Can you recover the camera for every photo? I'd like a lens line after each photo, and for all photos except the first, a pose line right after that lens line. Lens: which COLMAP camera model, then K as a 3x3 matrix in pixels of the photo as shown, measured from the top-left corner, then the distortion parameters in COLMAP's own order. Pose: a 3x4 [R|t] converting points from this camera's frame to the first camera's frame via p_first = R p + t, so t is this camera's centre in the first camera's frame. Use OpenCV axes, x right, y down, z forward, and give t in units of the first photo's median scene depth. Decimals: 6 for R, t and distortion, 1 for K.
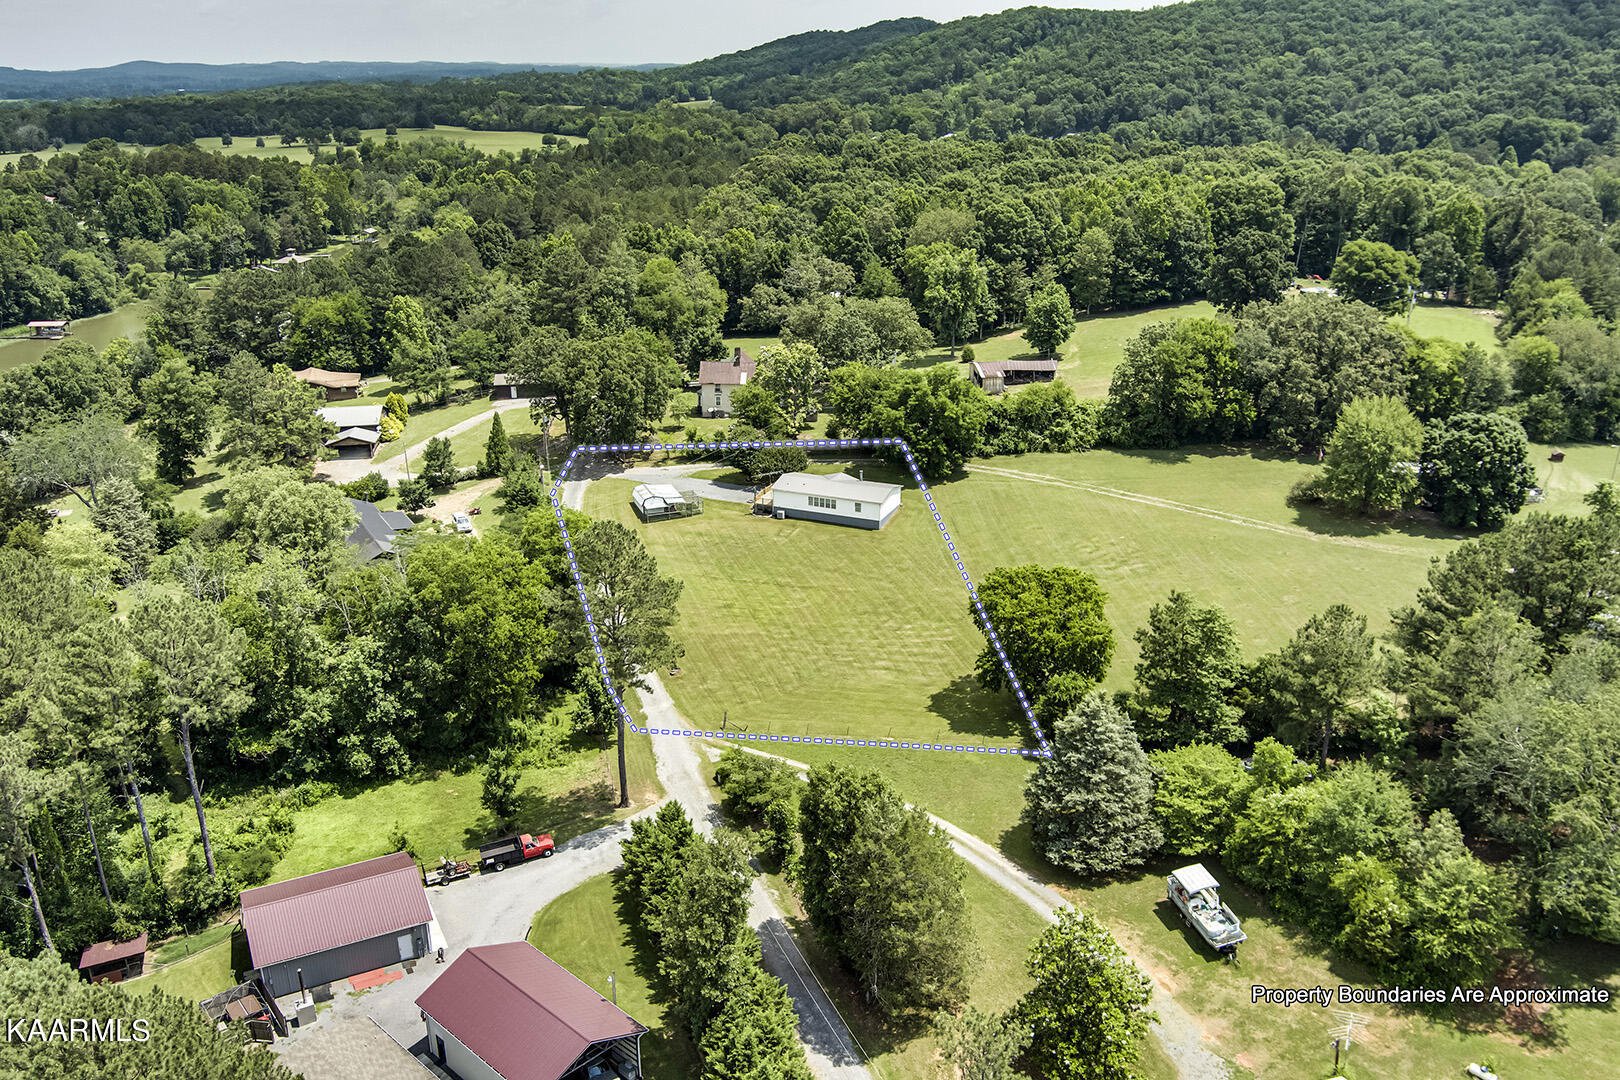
lens RADIAL K [[1331.8, 0, 810.0], [0, 1331.8, 540.0], [0, 0, 1]] dist [-0.061011, 0.000883]
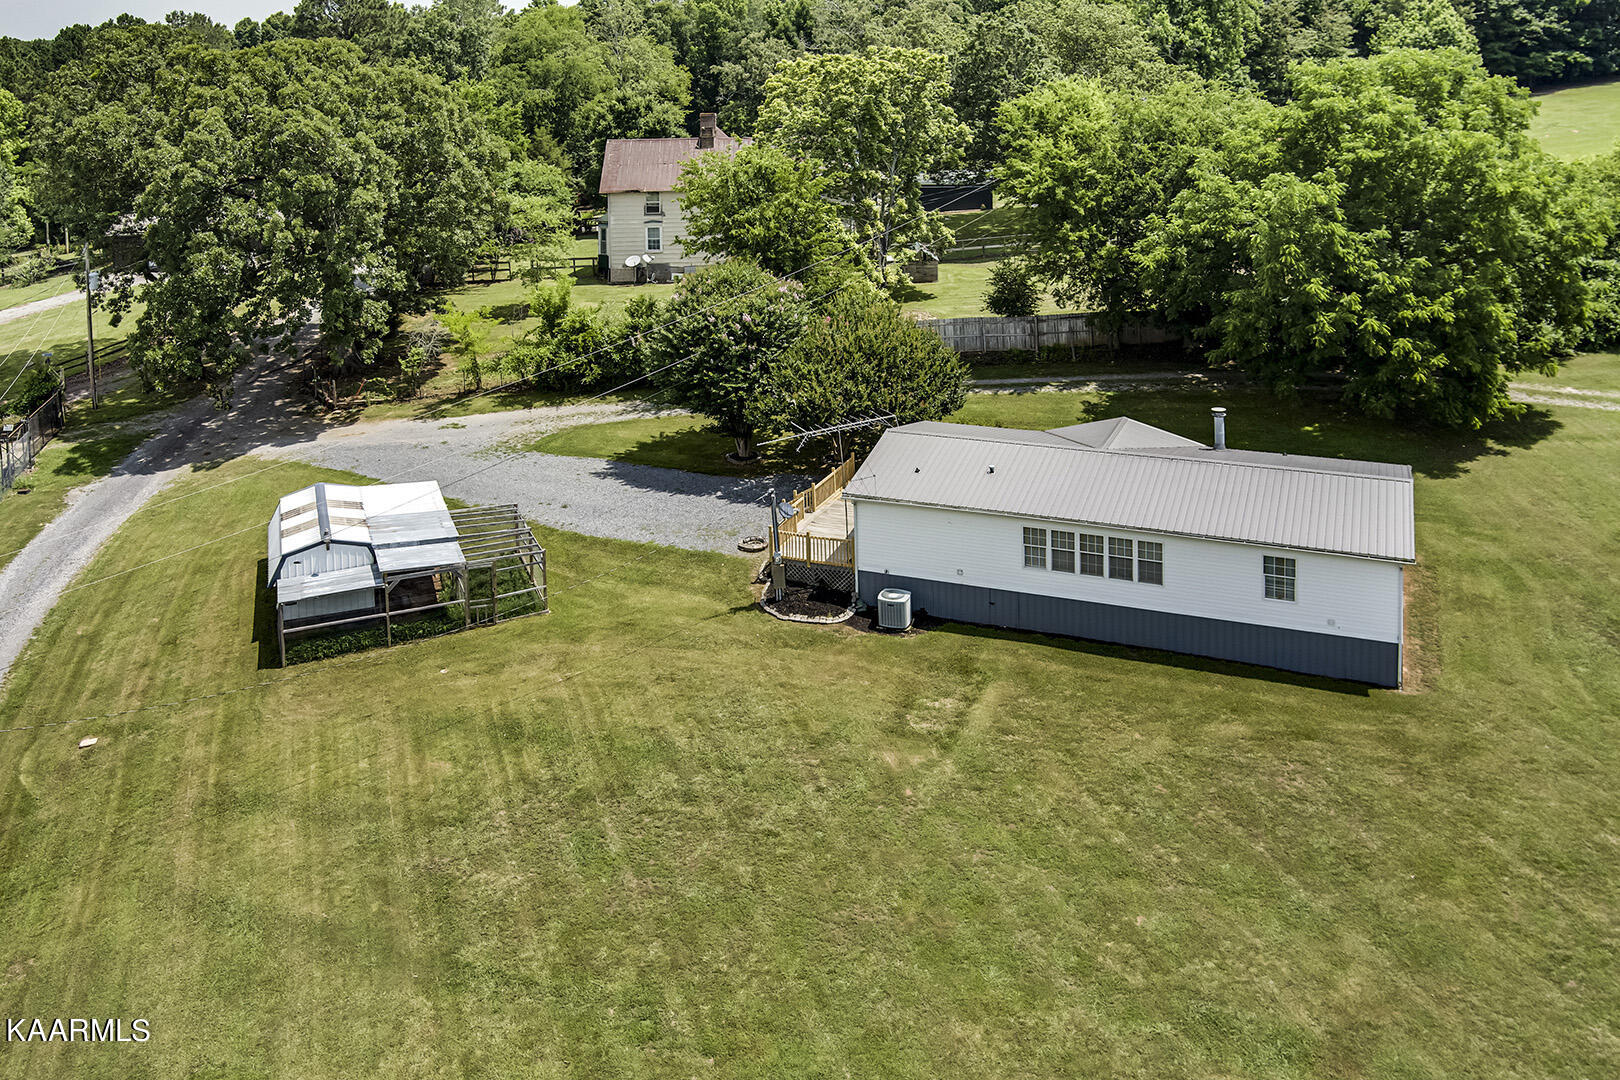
lens RADIAL K [[1331.8, 0, 810.0], [0, 1331.8, 540.0], [0, 0, 1]] dist [-0.061011, 0.000883]
pose [[0.999716, -0.023708, 0.002596, -0.033692], [0.023656, 0.999549, 0.018501, -0.032498], [-0.003033, -0.018435, 0.999825, 0.722642]]
